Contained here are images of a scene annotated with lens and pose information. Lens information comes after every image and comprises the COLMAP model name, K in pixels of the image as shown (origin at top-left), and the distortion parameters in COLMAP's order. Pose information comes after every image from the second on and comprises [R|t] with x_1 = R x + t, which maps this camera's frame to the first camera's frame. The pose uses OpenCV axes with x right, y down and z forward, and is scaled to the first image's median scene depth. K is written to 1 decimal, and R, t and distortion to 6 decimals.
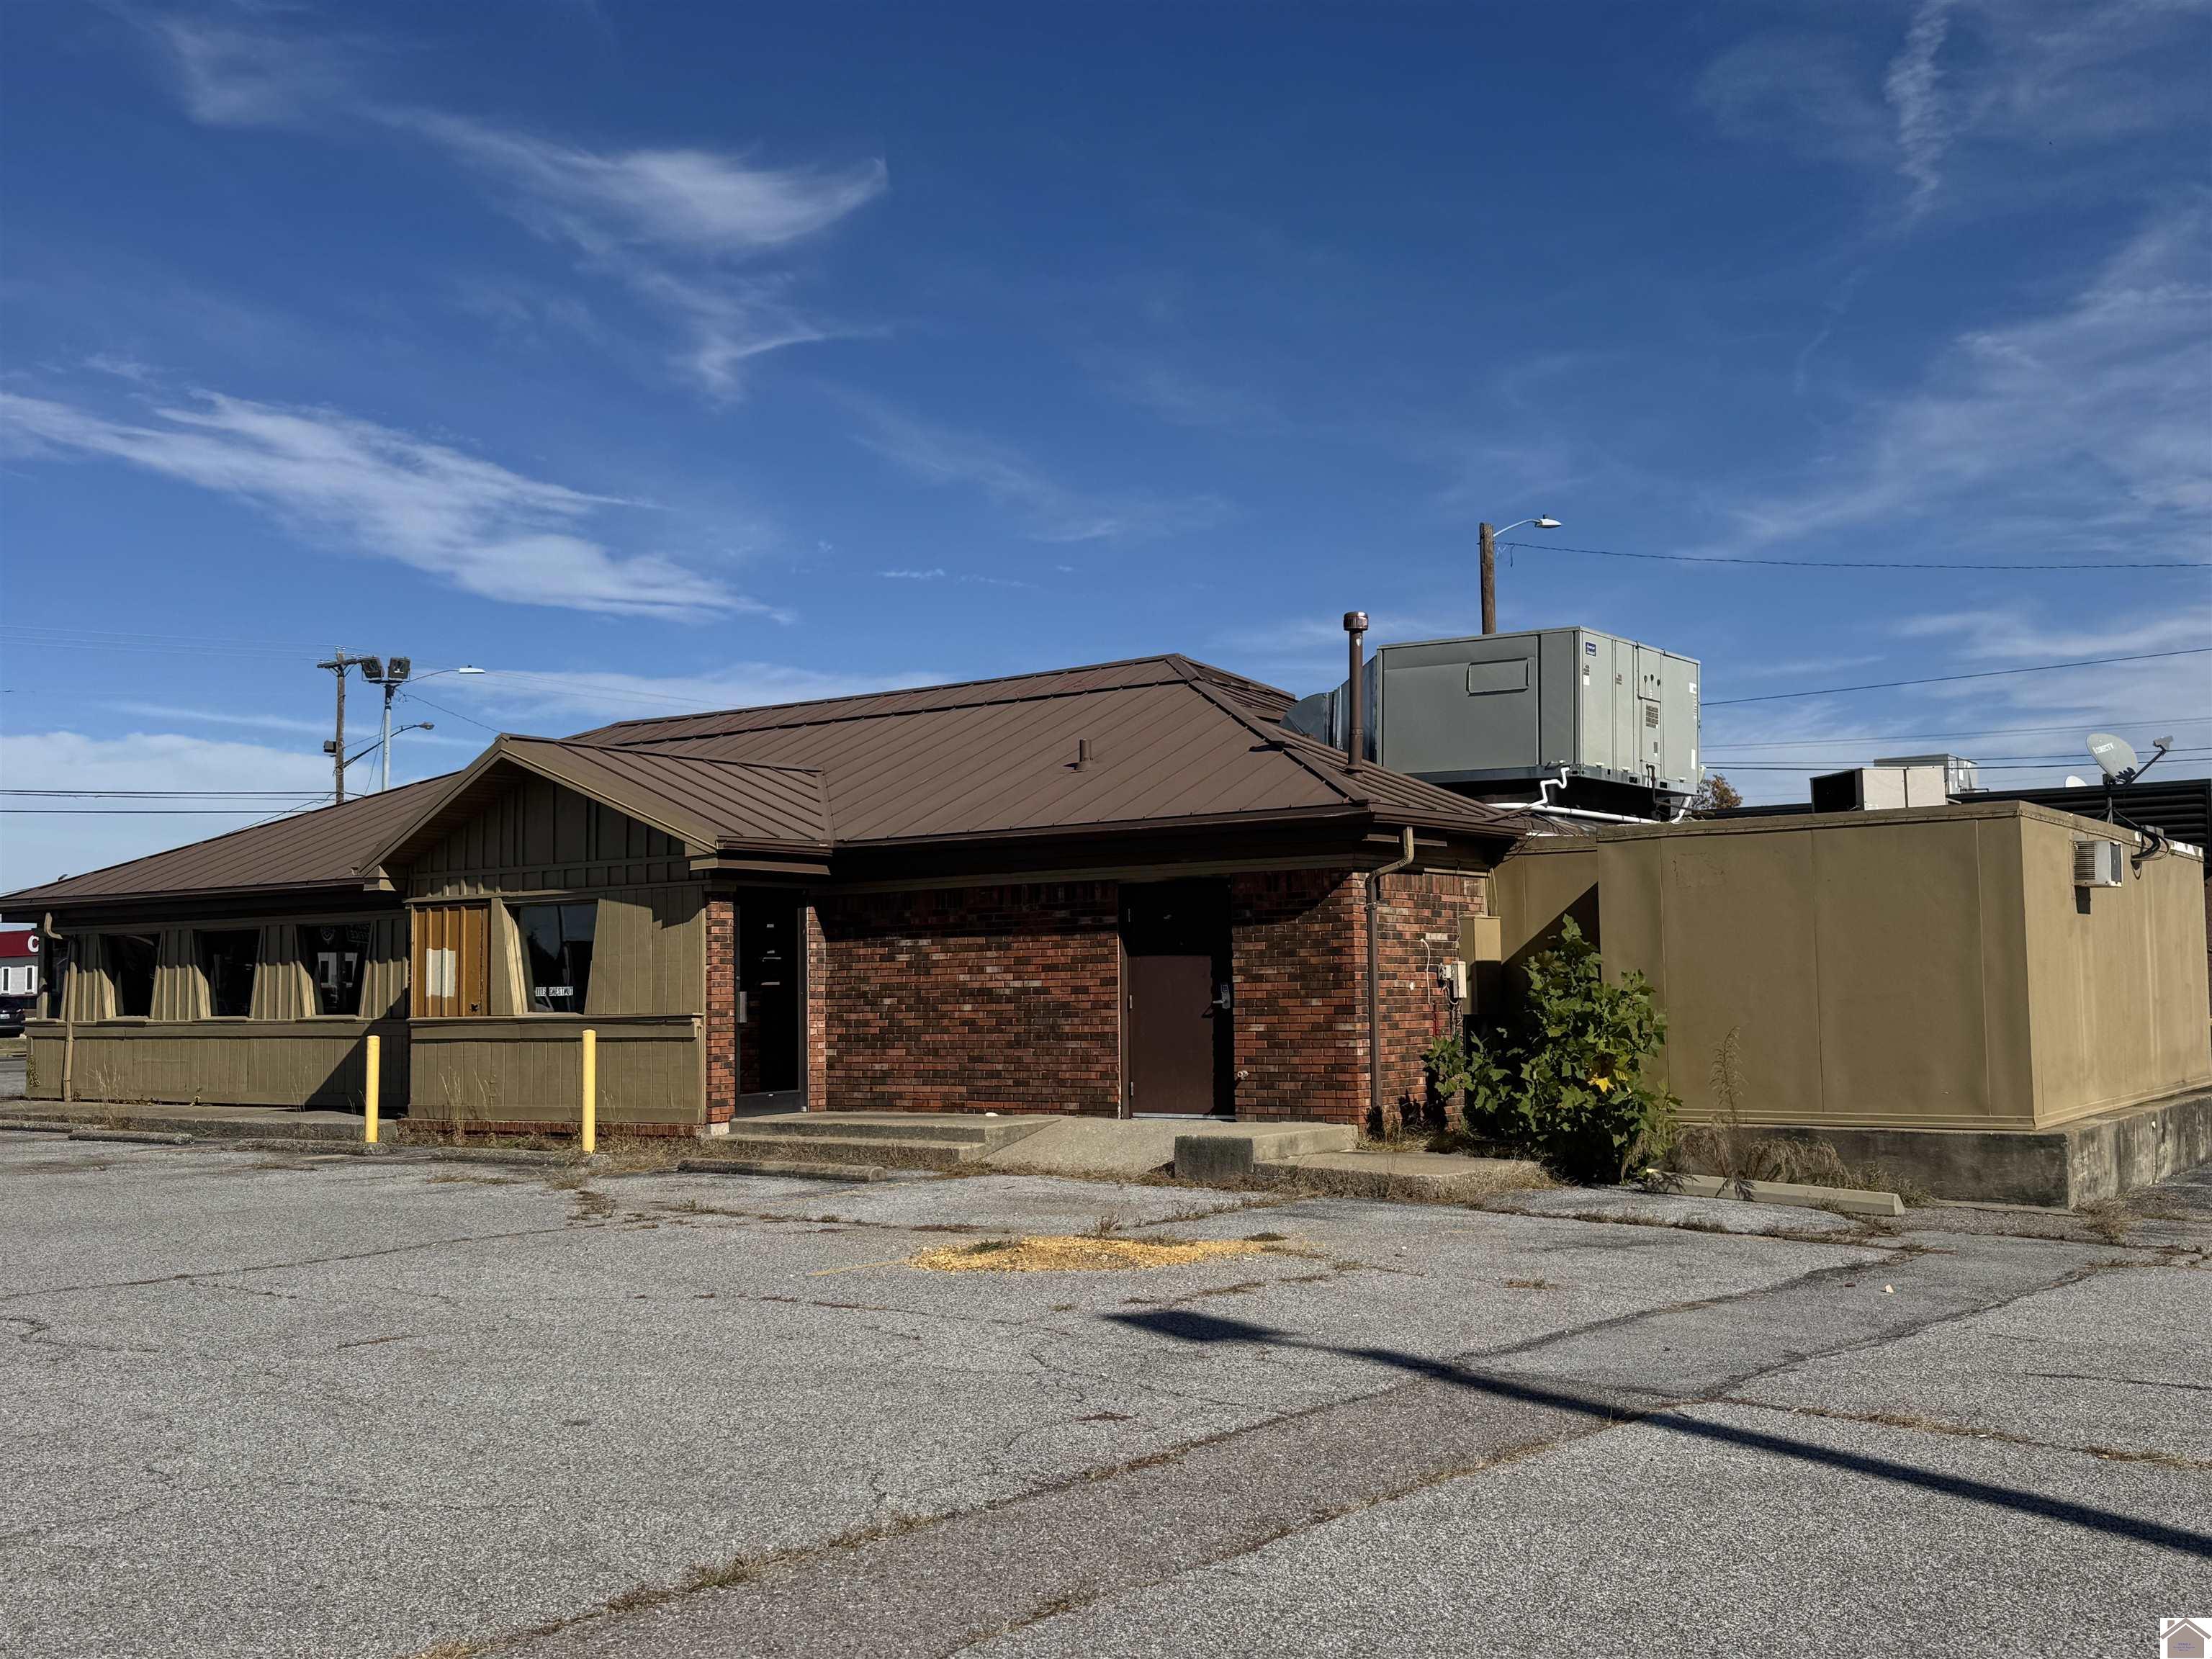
lens RADIAL K [[2125.7, 0, 1087.1], [0, 2125.7, 852.3], [0, 0, 1]] dist [0.051628, 0.000000]
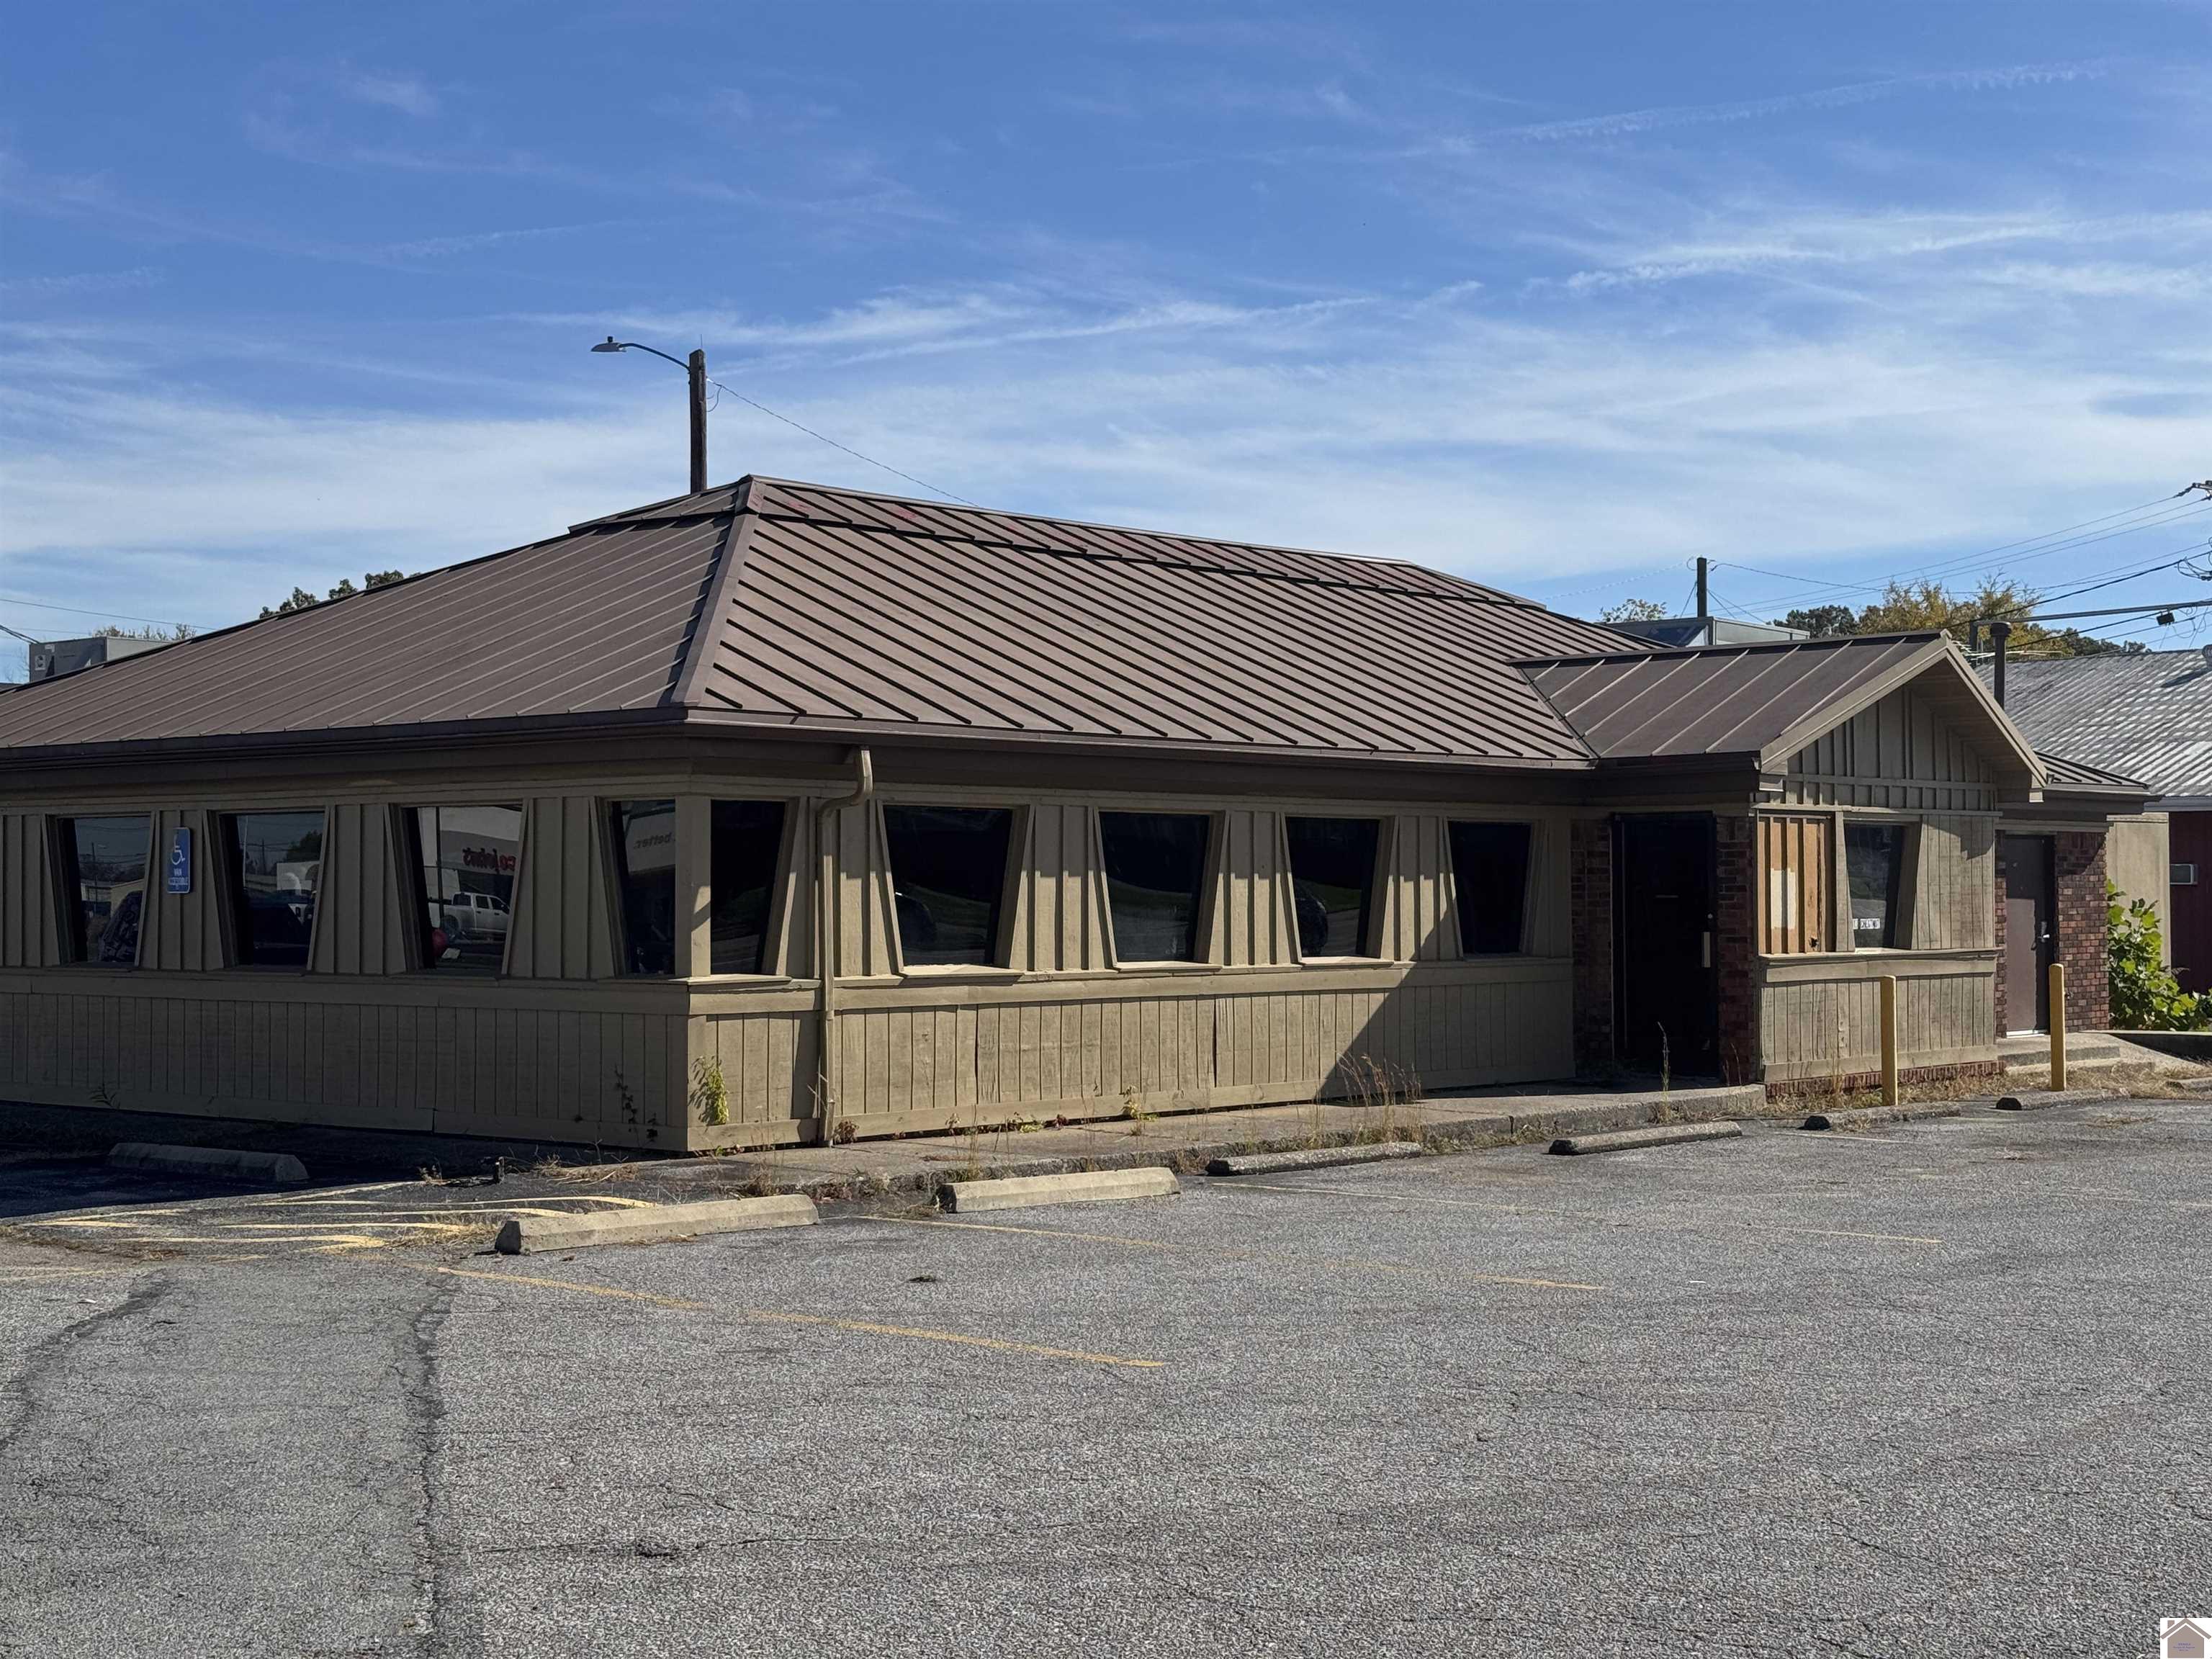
lens RADIAL K [[3077.9, 0, 1073.2], [0, 3077.9, 813.5], [0, 0, 1]] dist [0.096552, 0.000000]
pose [[0.115809, 0.045102, 0.992247, -1.492329], [-0.059249, 0.997503, -0.038426, 0.084883], [-0.991503, -0.054340, 0.118193, 1.133746]]
